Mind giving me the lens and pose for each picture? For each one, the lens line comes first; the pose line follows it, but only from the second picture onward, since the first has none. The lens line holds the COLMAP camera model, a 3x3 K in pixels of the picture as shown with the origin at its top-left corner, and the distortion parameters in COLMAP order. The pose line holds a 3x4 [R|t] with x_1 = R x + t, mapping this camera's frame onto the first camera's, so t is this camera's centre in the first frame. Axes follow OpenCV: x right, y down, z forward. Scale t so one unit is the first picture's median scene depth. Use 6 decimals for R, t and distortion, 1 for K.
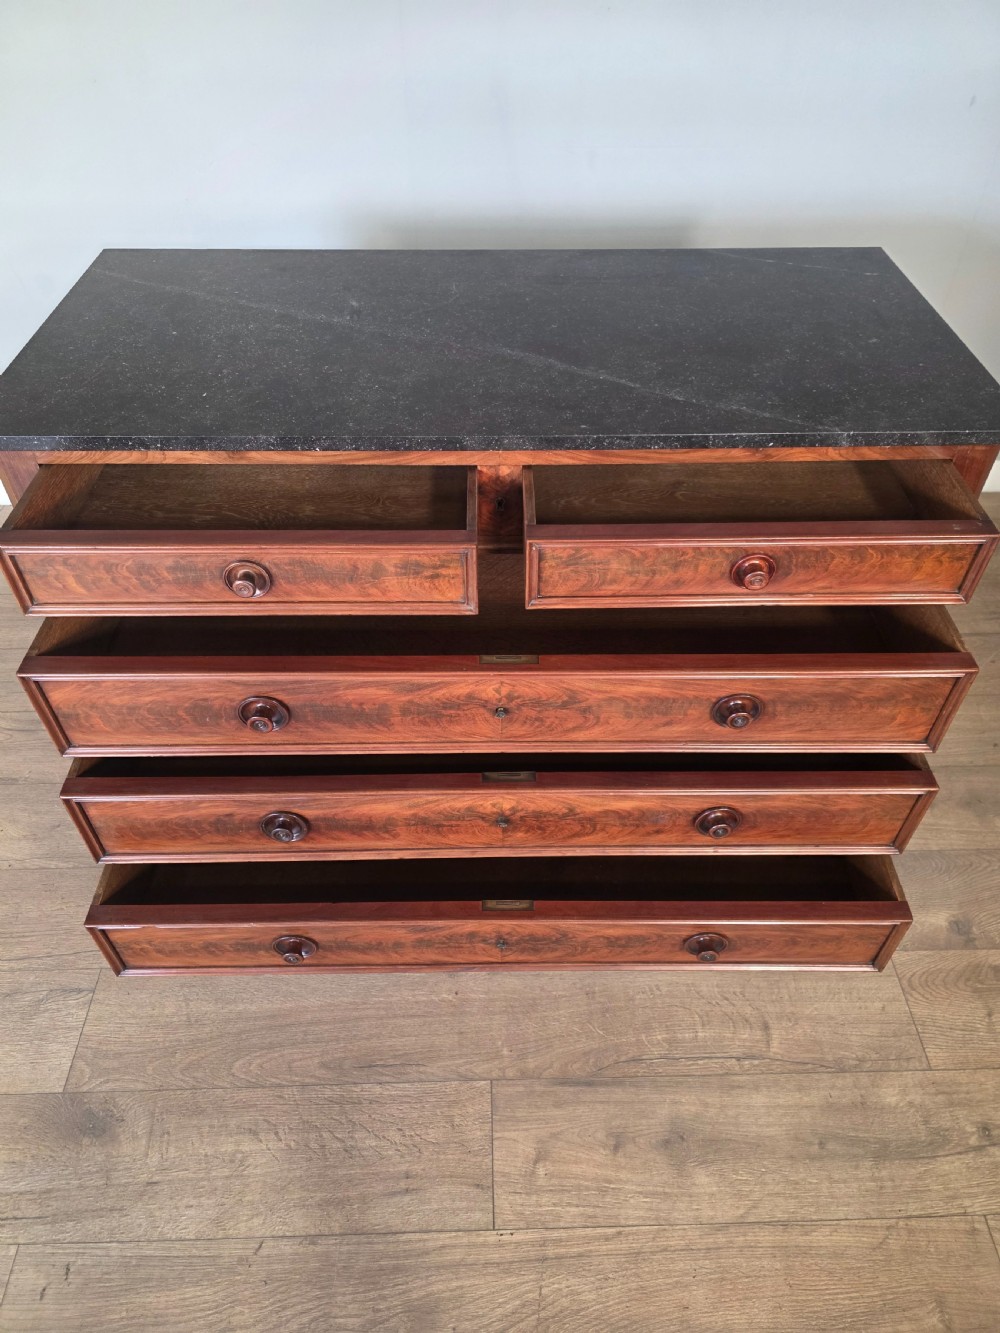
lens RADIAL K [[896.0, 0, 504.8], [0, 896.0, 661.2], [0, 0, 1]] dist [0.077750, -0.089713]
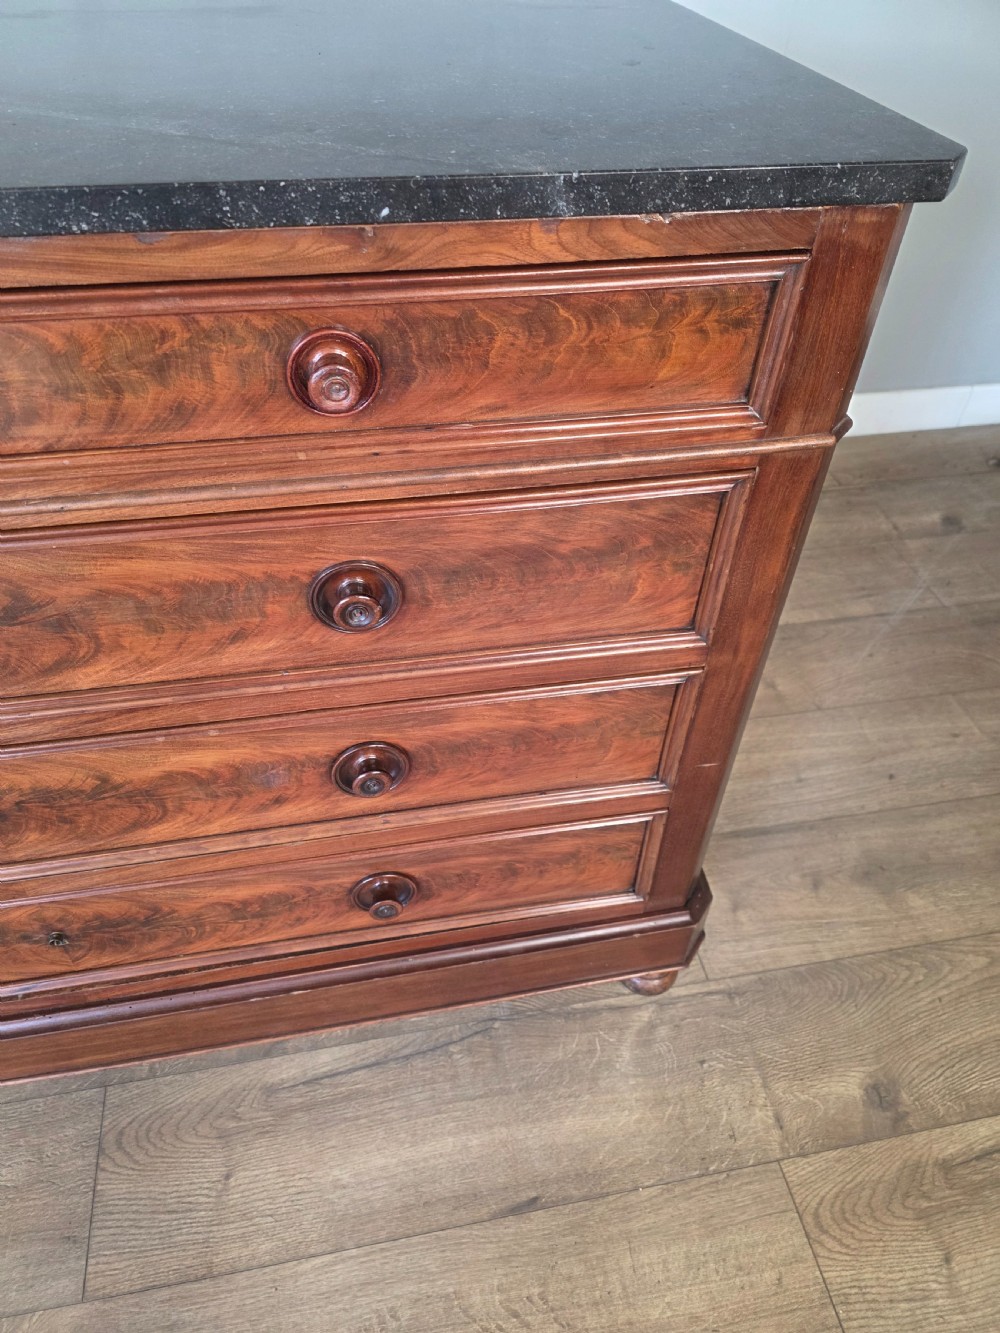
lens RADIAL K [[902.0, 0, 487.9], [0, 902.0, 667.9], [0, 0, 1]] dist [0.072411, -0.080838]
pose [[0.987253, -0.097644, 0.125689, 0.213060], [0.098744, 0.995110, -0.002539, -0.027360], [-0.124826, 0.014918, 0.992066, 0.473216]]
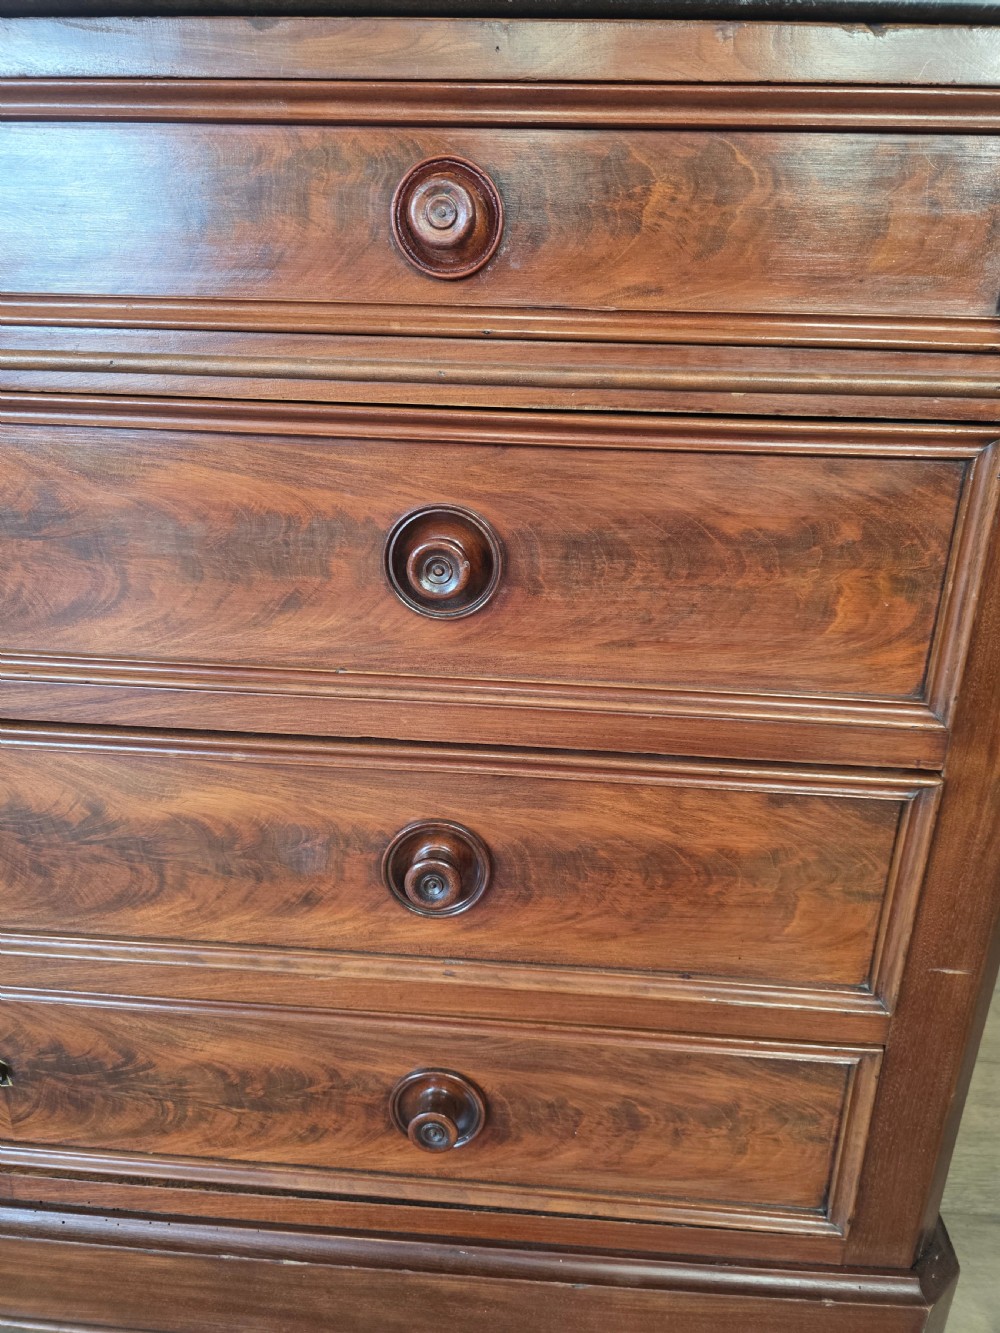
lens RADIAL K [[907.3, 0, 504.3], [0, 907.3, 670.0], [0, 0, 1]] dist [0.048929, -0.054429]
pose [[0.996021, 0.051377, -0.072817, 0.257597], [-0.076912, 0.908309, -0.411169, 0.104997], [0.045016, 0.415133, 0.908646, 0.630767]]
